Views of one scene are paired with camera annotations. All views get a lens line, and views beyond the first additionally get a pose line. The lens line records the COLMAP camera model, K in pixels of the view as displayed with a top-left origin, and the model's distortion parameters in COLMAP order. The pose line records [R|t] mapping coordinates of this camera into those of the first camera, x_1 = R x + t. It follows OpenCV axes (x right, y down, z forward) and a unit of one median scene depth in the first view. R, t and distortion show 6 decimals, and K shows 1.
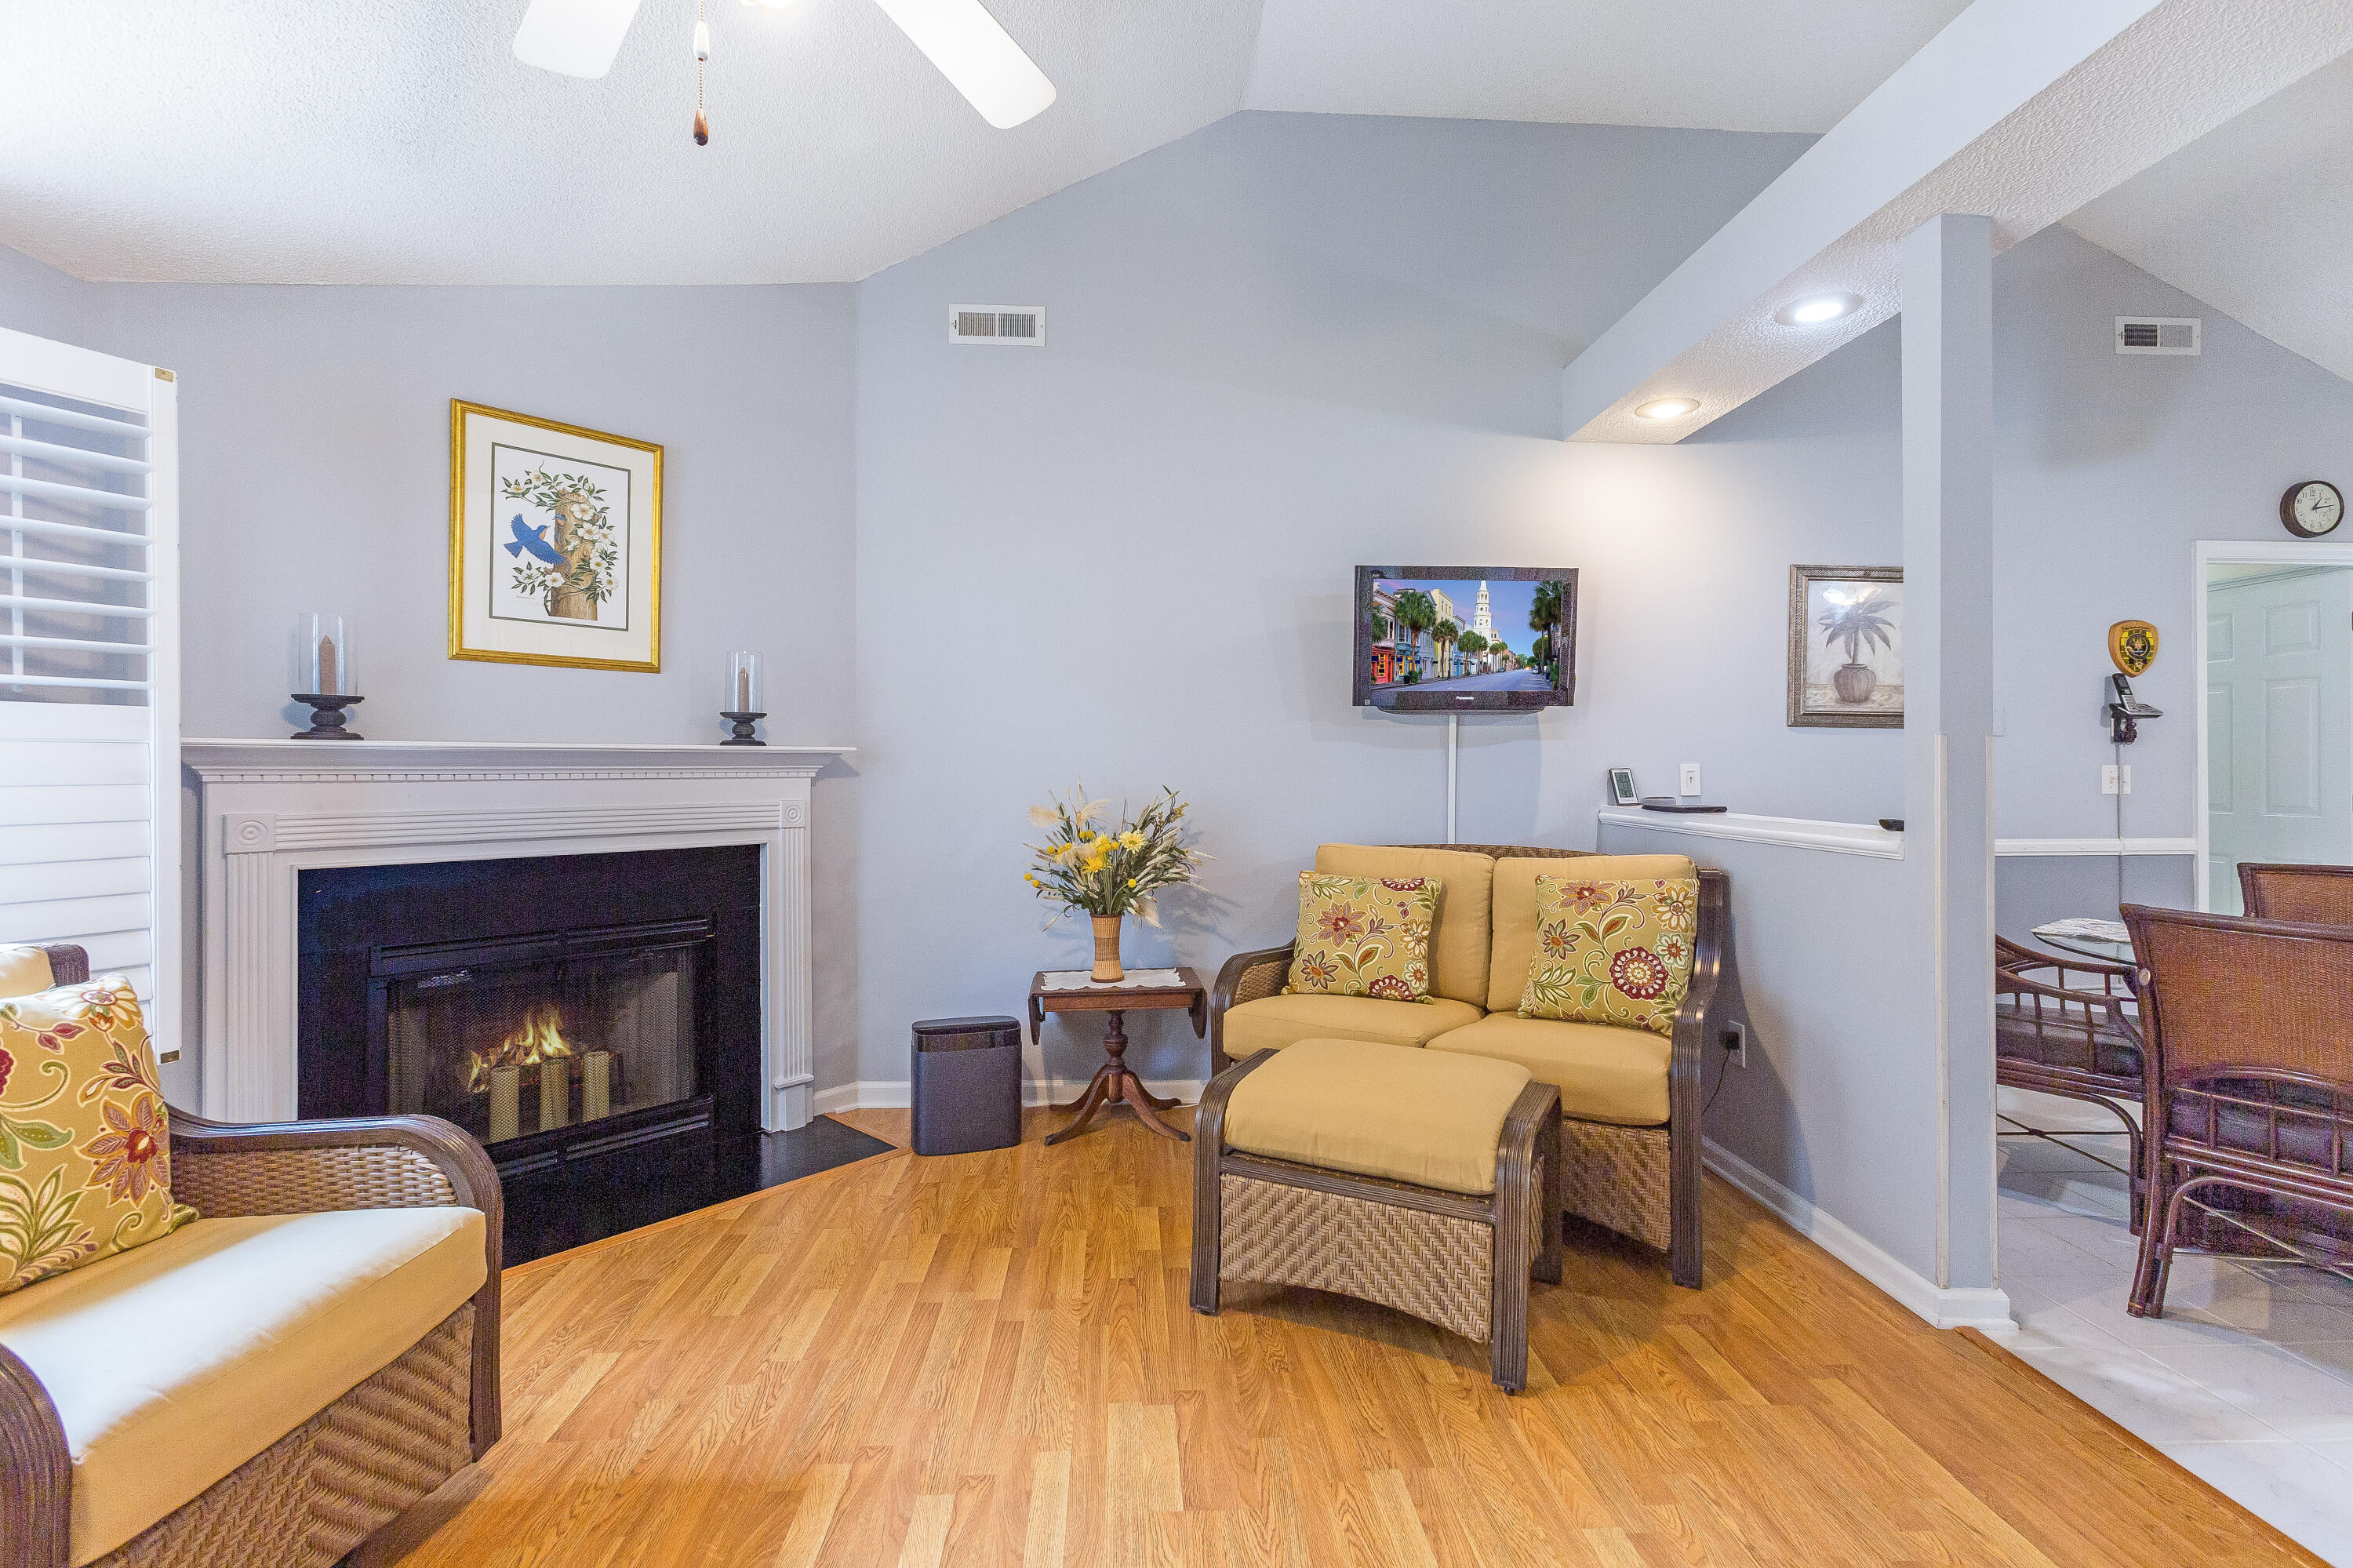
lens RADIAL K [[1051.9, 0, 1161.5], [0, 1051.9, 754.0], [0, 0, 1]] dist [-0.003722, 0.003868]
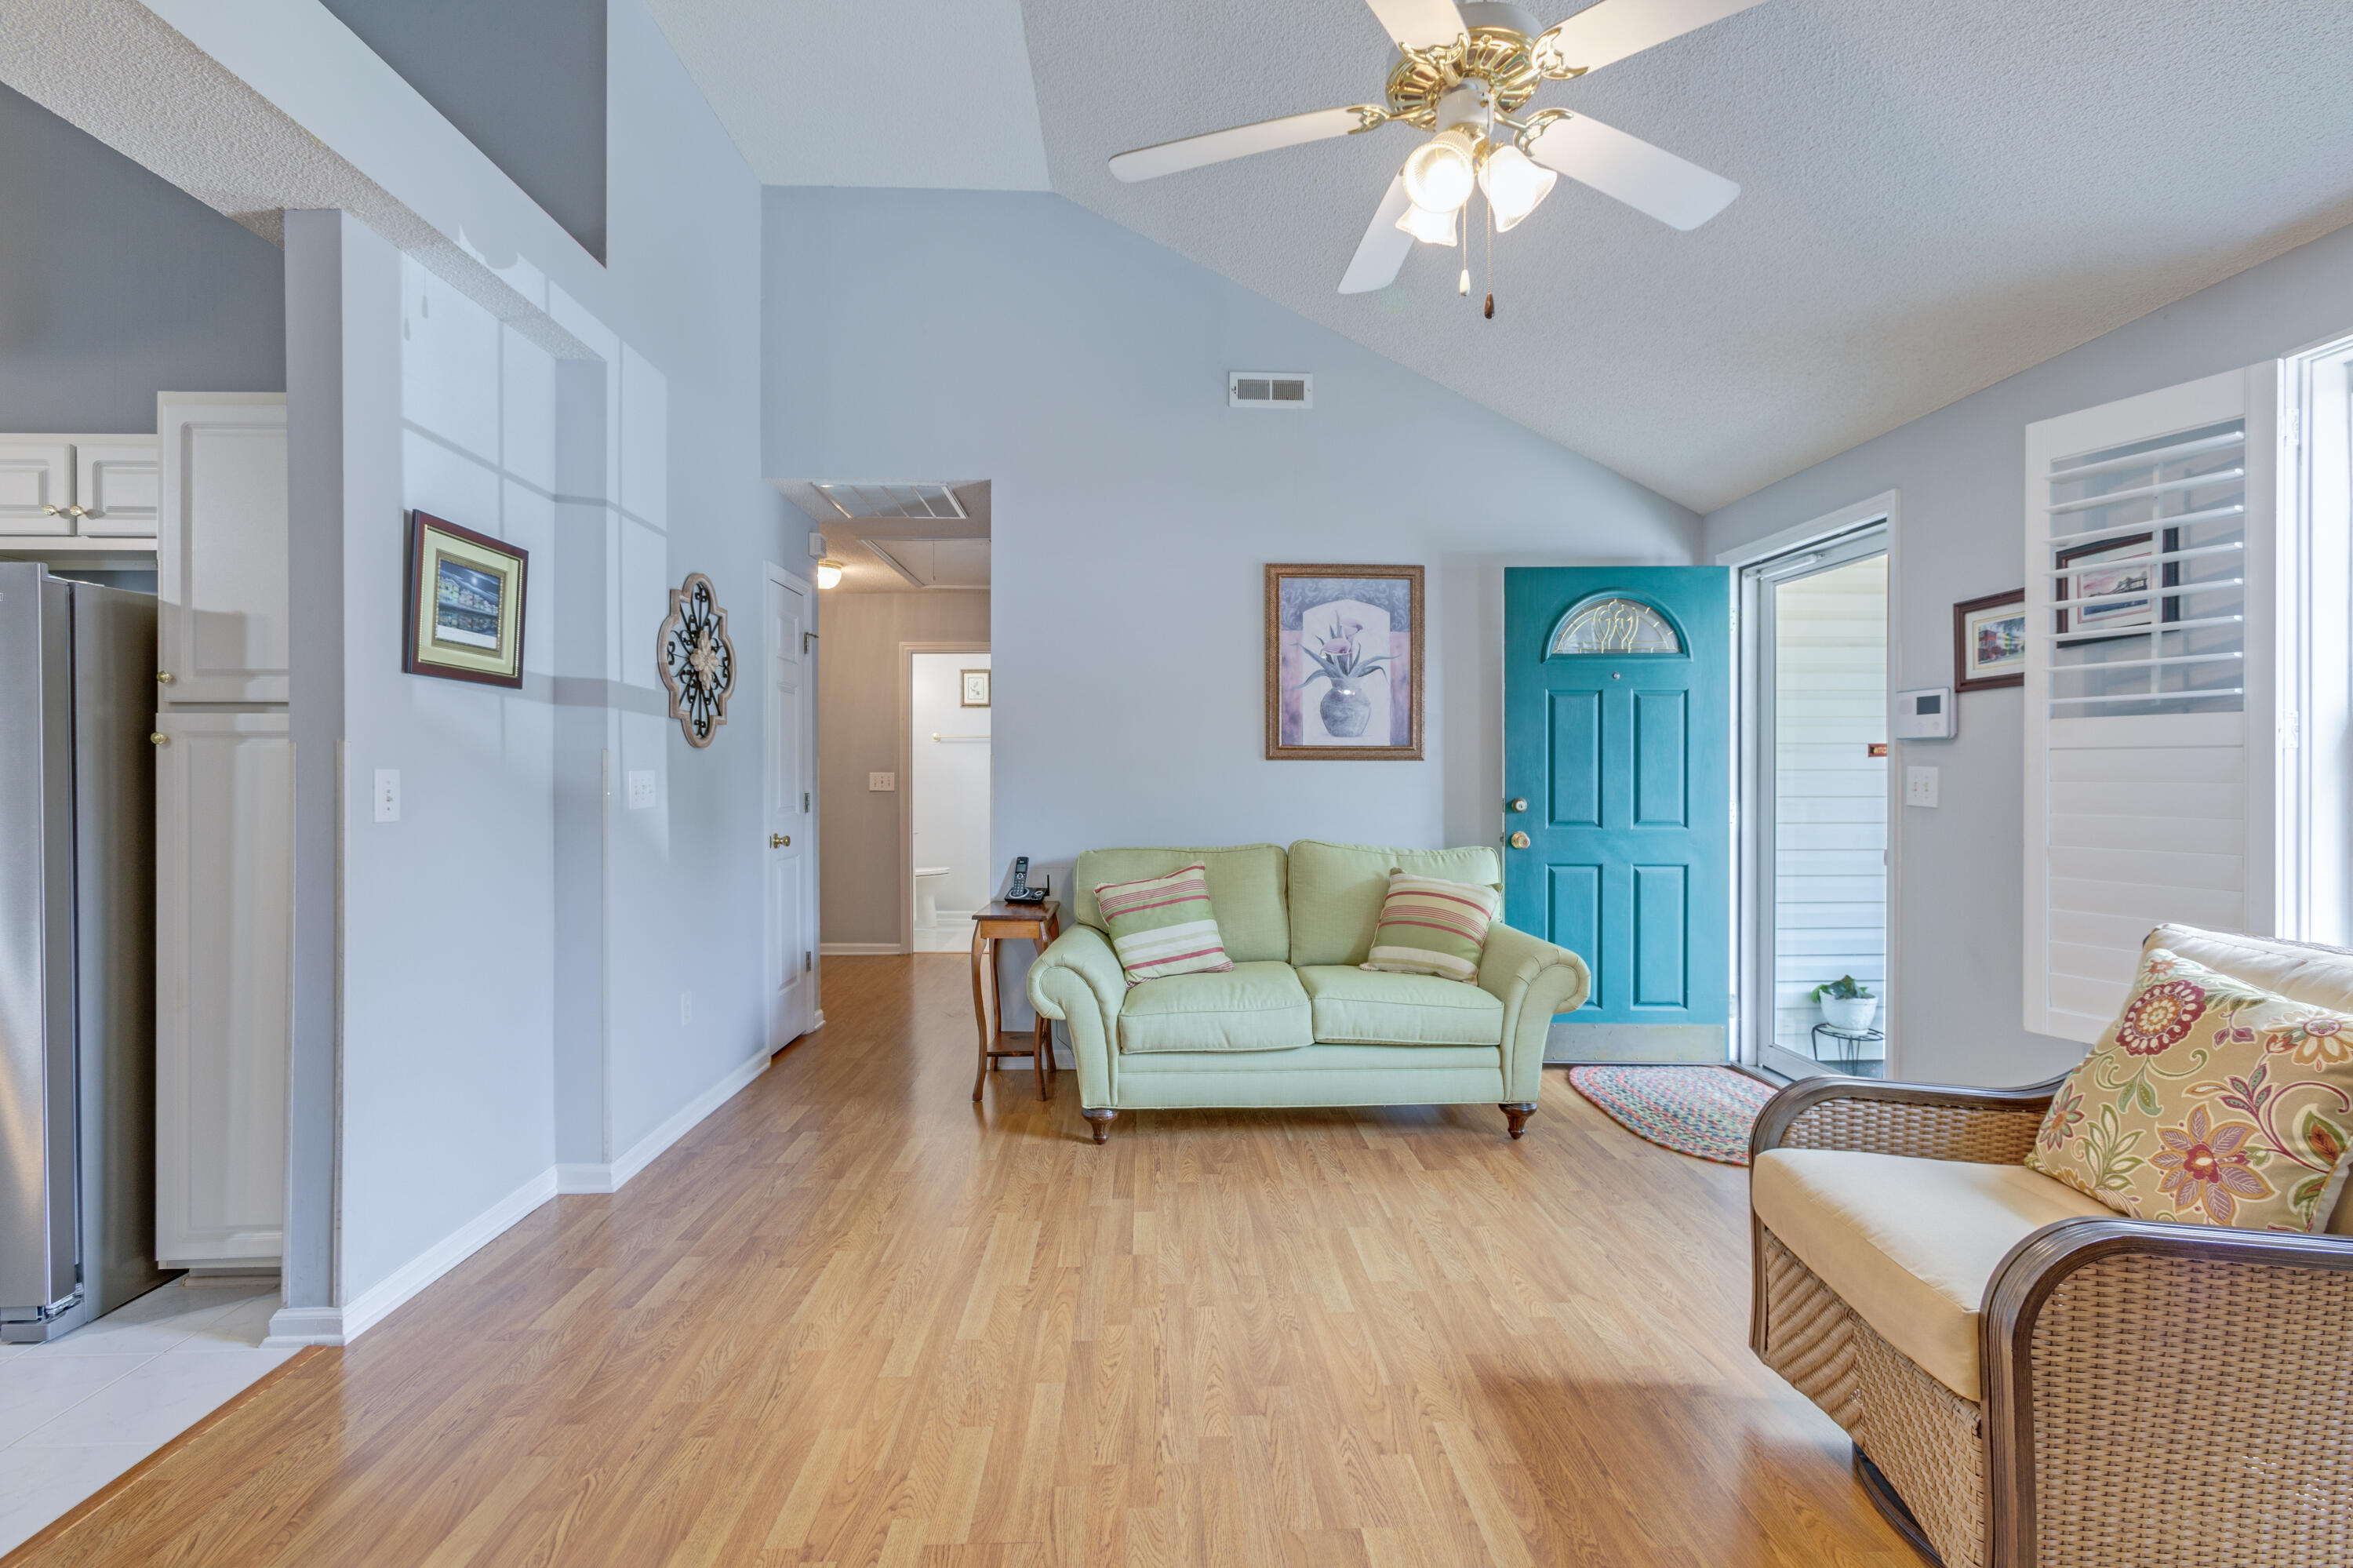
lens RADIAL K [[1051.9, 0, 1177.5], [0, 1051.9, 770.3], [0, 0, 1]] dist [-0.003722, 0.003868]
pose [[-0.999957, 0.000897, 0.009266, -0.014815], [0.000799, 0.999944, -0.010581, 0.008921], [-0.009275, -0.010573, -0.999901, 0.891998]]
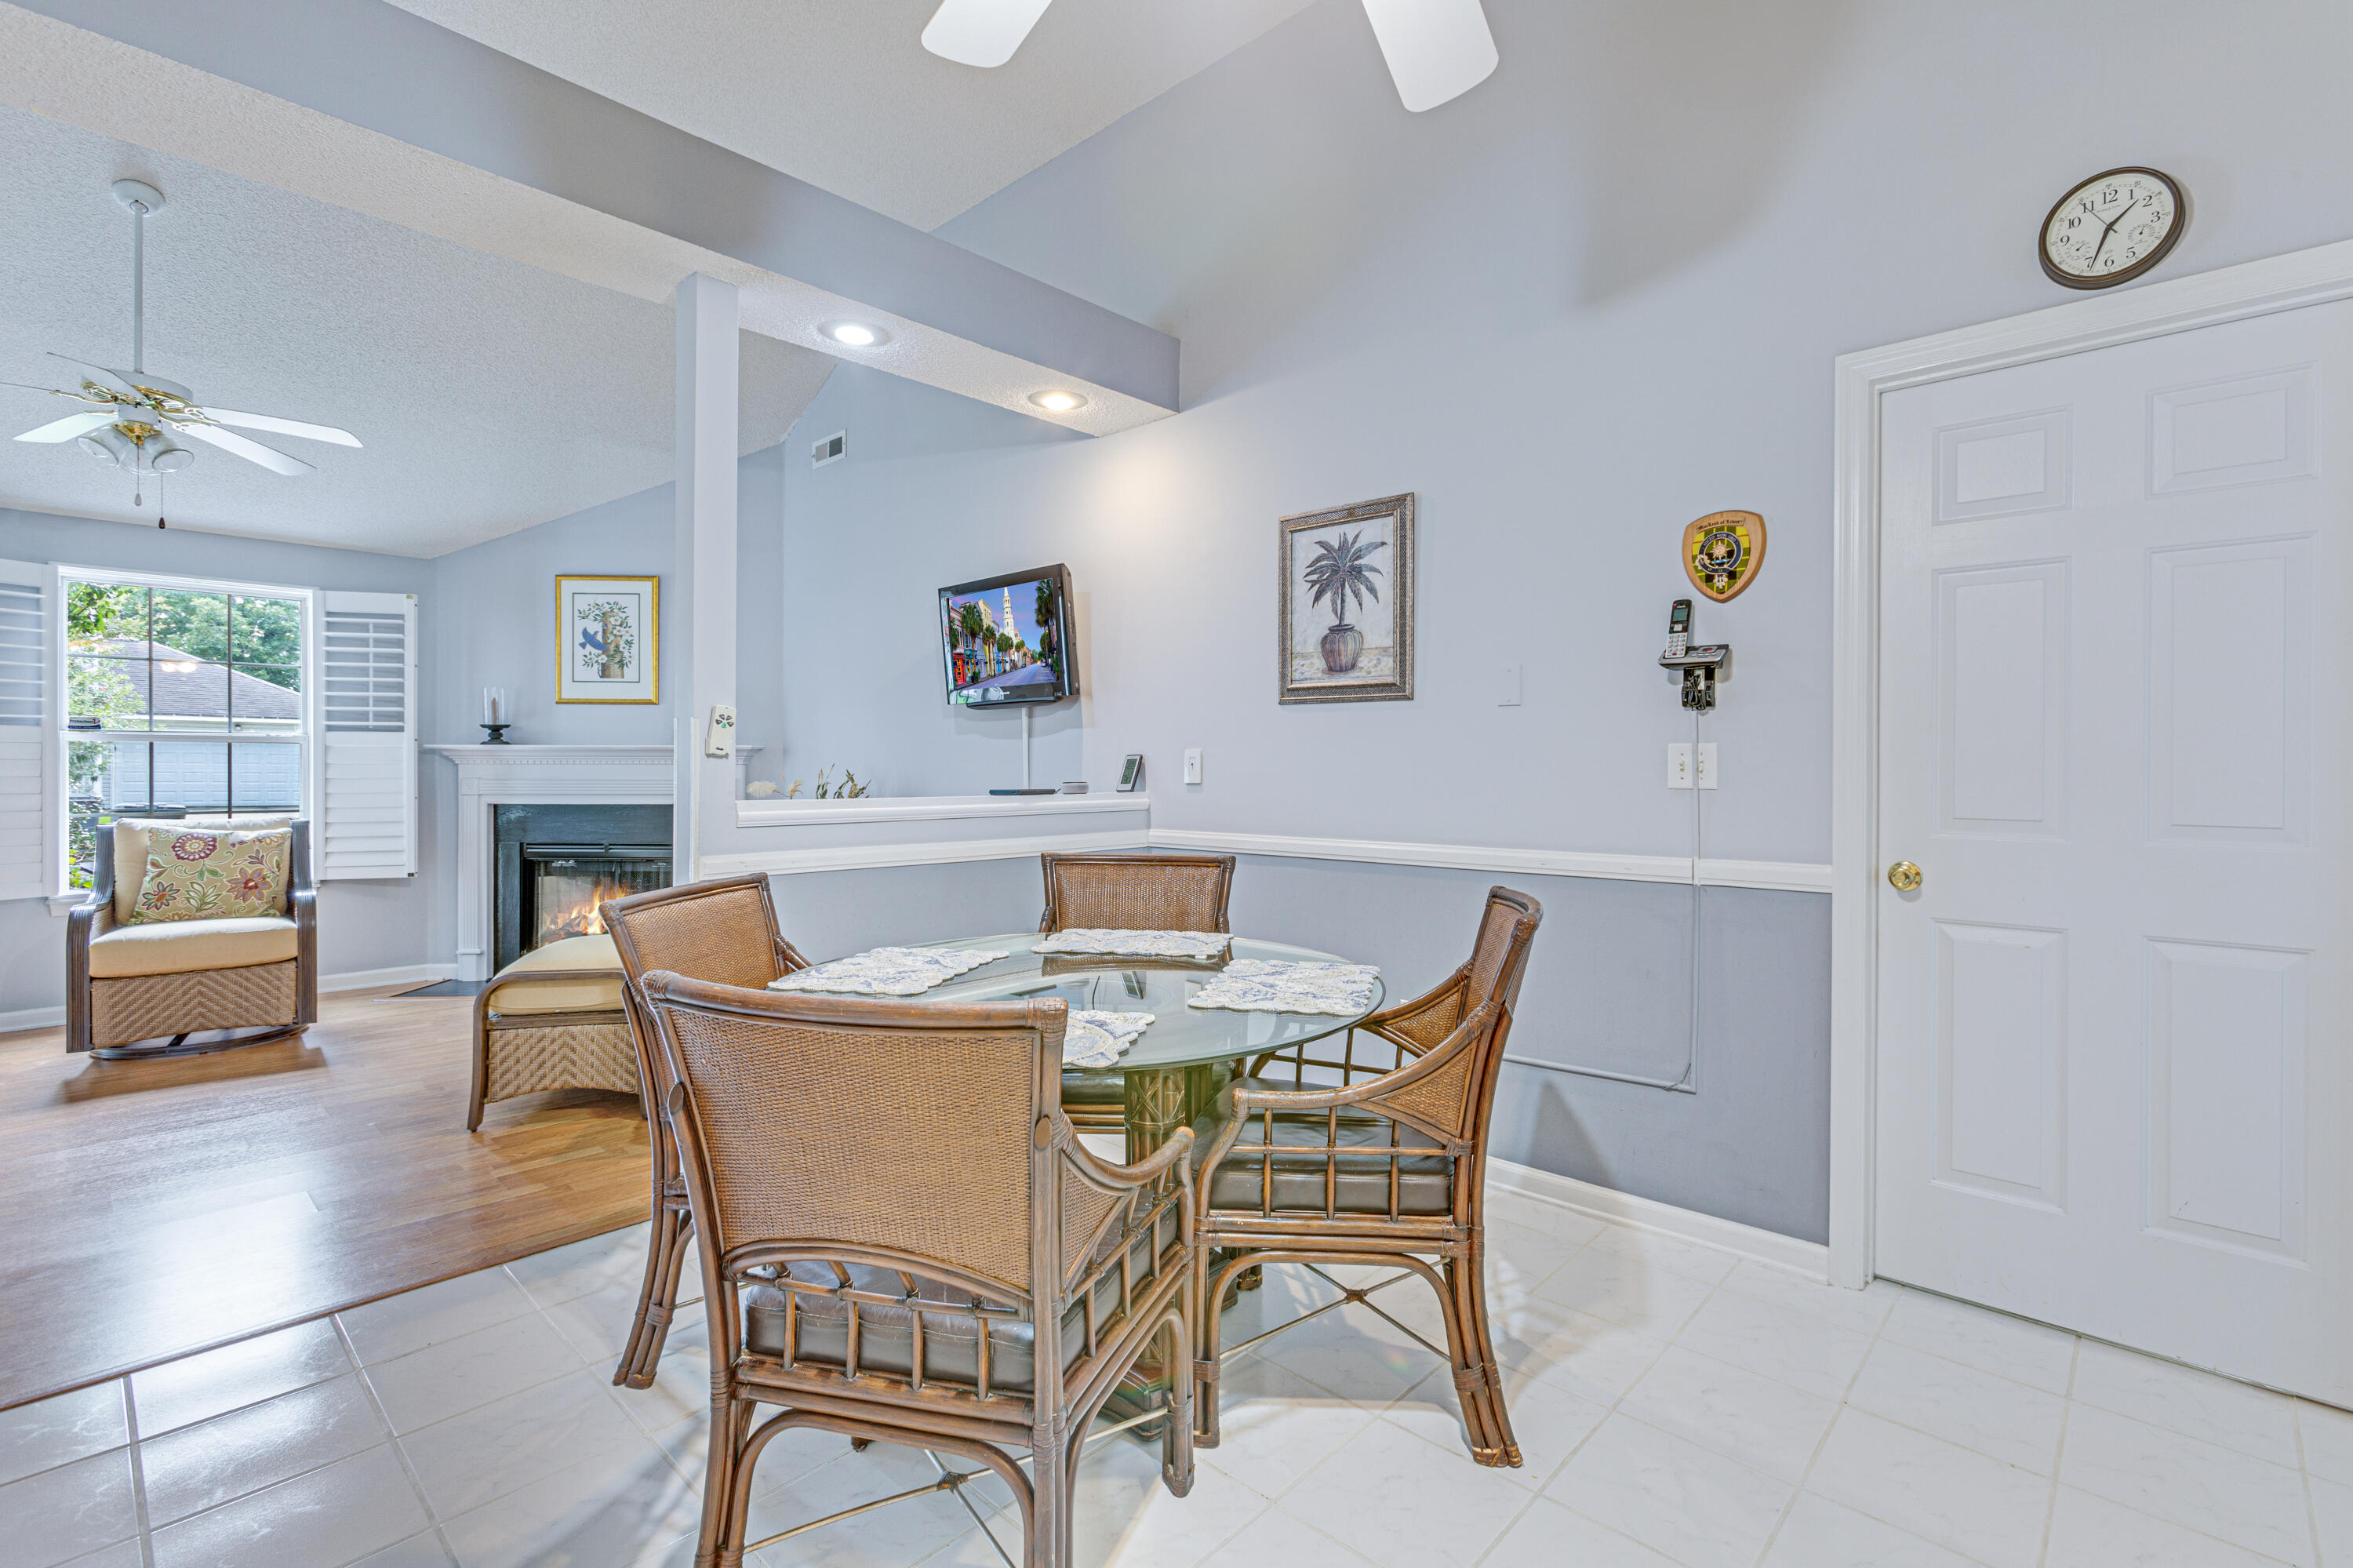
lens RADIAL K [[1051.9, 0, 1195.3], [0, 1051.9, 763.1], [0, 0, 1]] dist [-0.003722, 0.003868]
pose [[0.695836, -0.003067, -0.718194, 1.320287], [0.008028, 0.999962, 0.003508, 0.021030], [0.718156, -0.008207, 0.695834, 0.384676]]
